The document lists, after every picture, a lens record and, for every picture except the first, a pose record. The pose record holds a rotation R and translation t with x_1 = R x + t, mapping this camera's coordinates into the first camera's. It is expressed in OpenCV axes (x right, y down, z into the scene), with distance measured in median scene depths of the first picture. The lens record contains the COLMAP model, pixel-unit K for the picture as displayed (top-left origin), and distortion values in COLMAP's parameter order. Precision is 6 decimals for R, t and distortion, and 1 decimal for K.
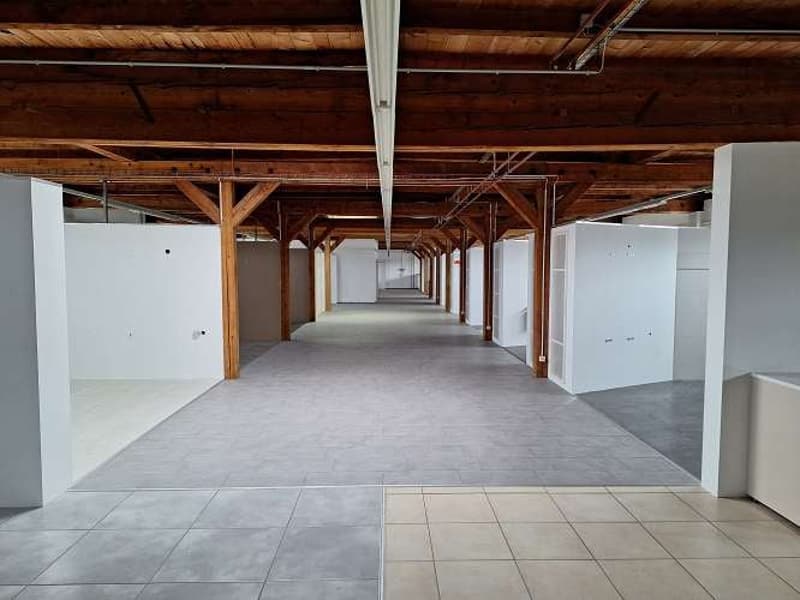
lens RADIAL K [[533.5, 0, 398.4], [0, 533.5, 303.3], [0, 0, 1]] dist [0.088951, -0.091827]
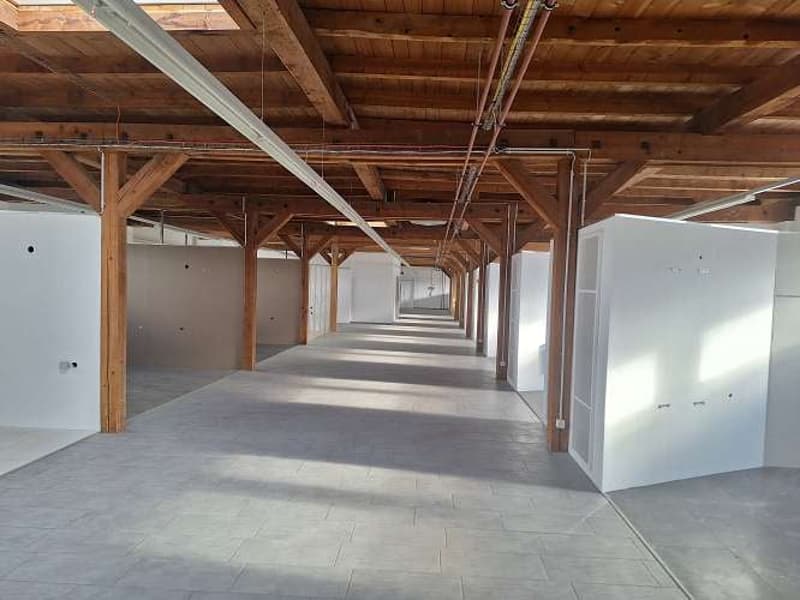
lens RADIAL K [[533.5, 0, 398.4], [0, 533.5, 303.3], [0, 0, 1]] dist [0.088951, -0.091827]
pose [[0.996426, 0.031451, -0.078403, 0.117540], [-0.034226, 0.998825, -0.034306, -0.016129], [0.077232, 0.036867, 0.996331, 0.320566]]
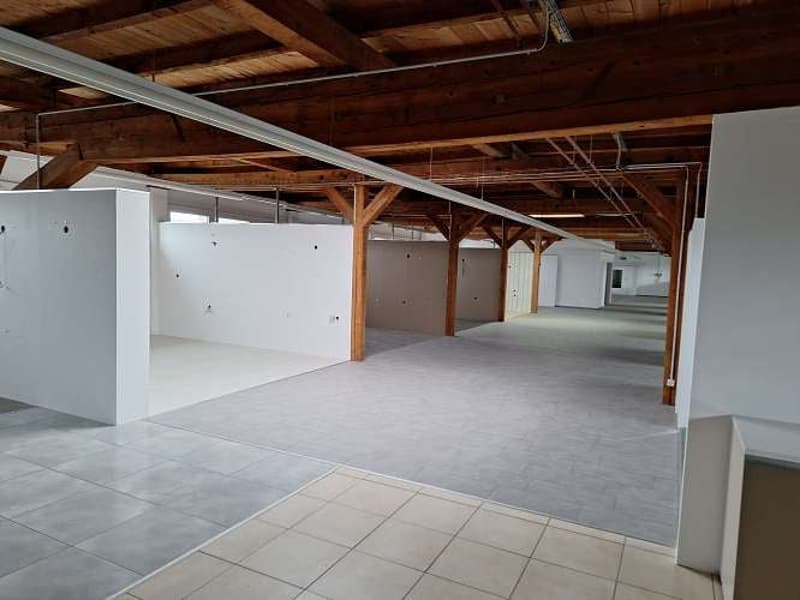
lens RADIAL K [[533.5, 0, 398.4], [0, 533.5, 303.3], [0, 0, 1]] dist [0.088951, -0.091827]
pose [[0.880430, 0.067801, -0.469303, 0.289861], [-0.068681, 0.997522, 0.015266, -0.003323], [0.469175, 0.018791, 0.882905, 0.053259]]
